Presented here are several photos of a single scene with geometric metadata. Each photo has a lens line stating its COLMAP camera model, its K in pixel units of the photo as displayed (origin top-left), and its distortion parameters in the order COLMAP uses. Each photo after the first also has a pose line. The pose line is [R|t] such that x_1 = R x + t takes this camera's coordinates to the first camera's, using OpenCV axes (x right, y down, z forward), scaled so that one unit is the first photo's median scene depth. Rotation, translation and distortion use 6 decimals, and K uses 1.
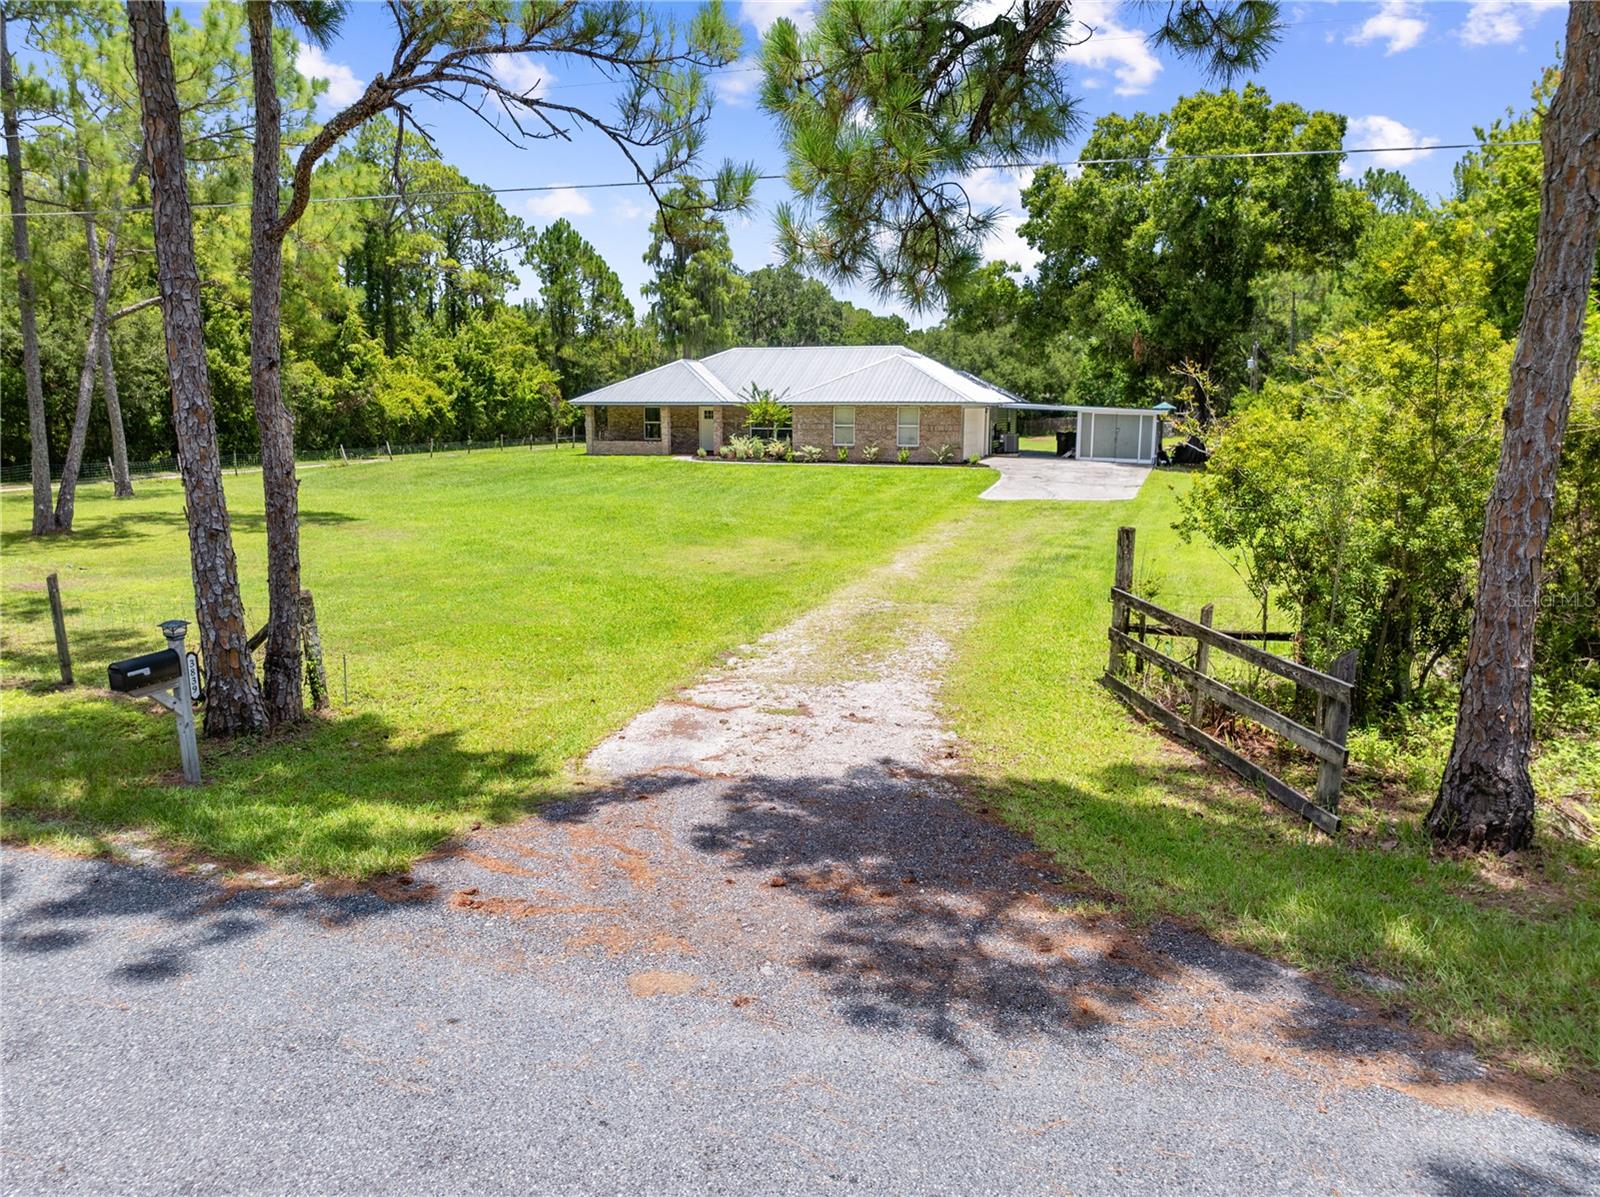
lens RADIAL K [[1129.4, 0, 801.8], [0, 1129.4, 597.5], [0, 0, 1]] dist [-0.053298, 0.030318]
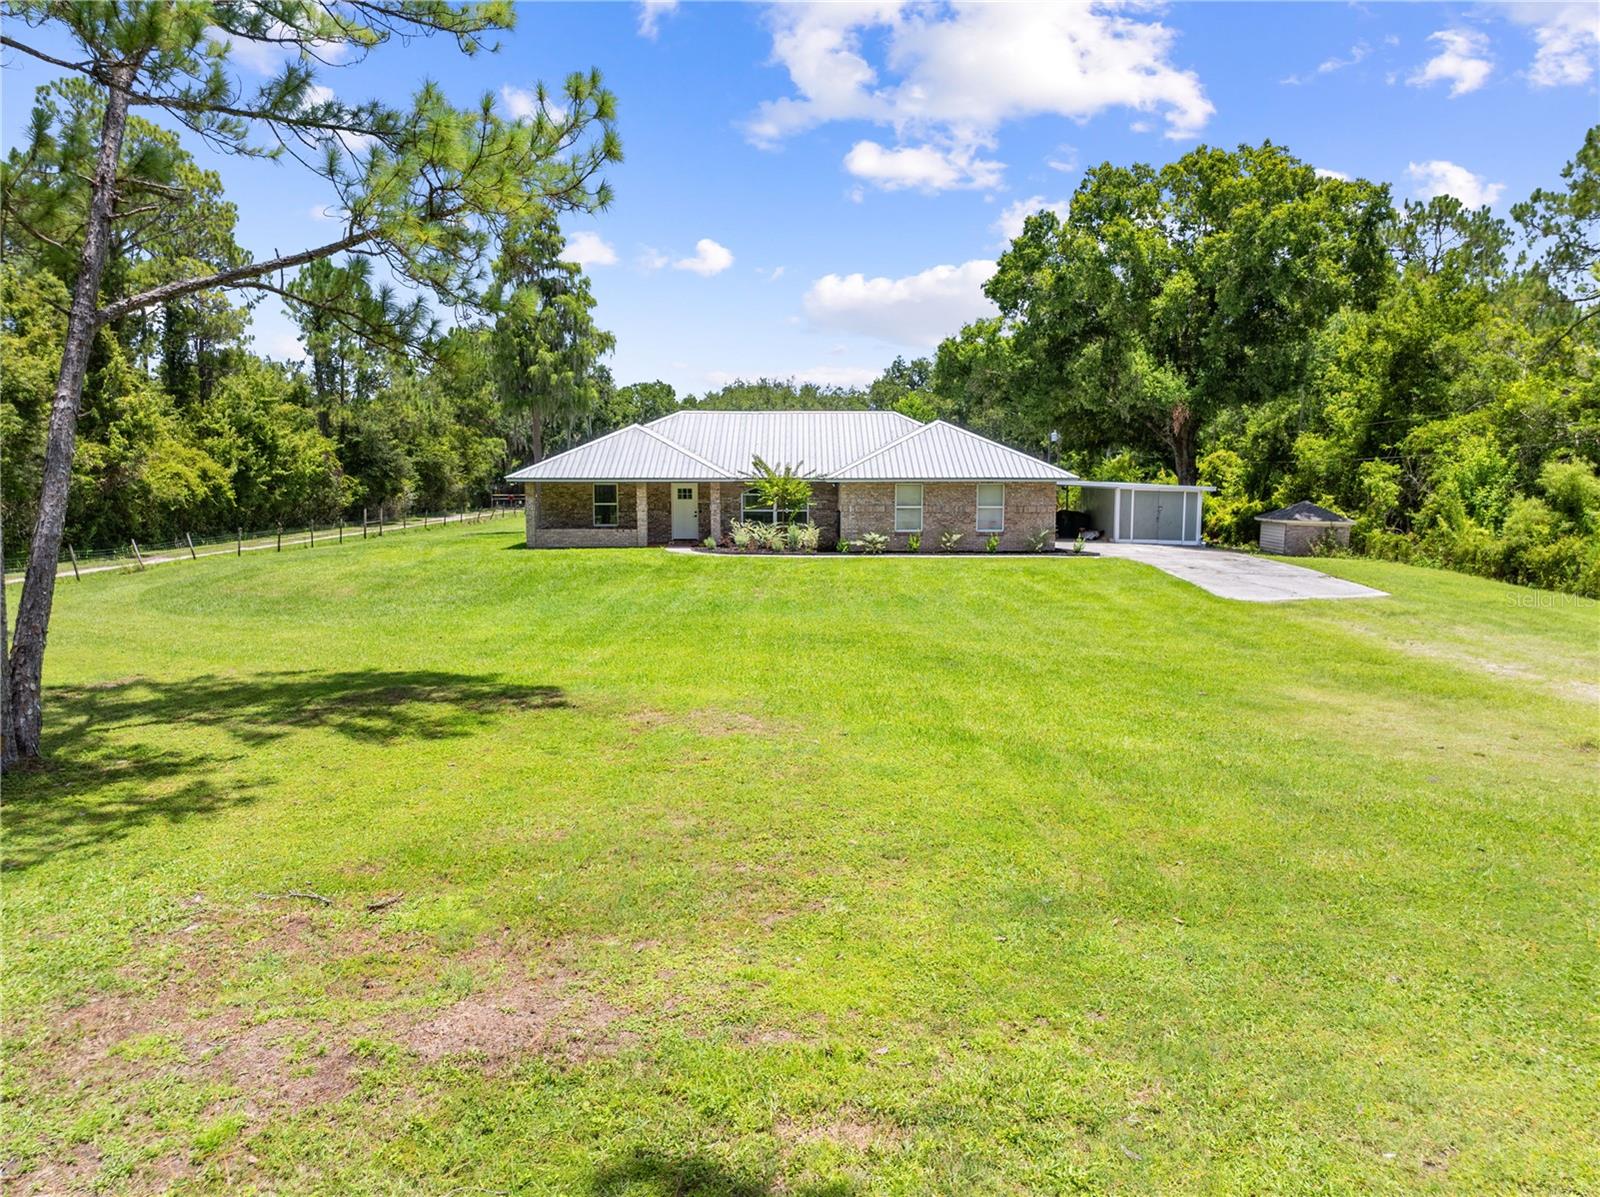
lens RADIAL K [[1129.4, 0, 787.8], [0, 1129.4, 598.4], [0, 0, 1]] dist [-0.053298, 0.030318]
pose [[0.945103, -0.036617, 0.324715, -0.277408], [0.056429, 0.997062, -0.051806, -0.045066], [-0.321864, 0.067285, 0.944392, 0.239795]]
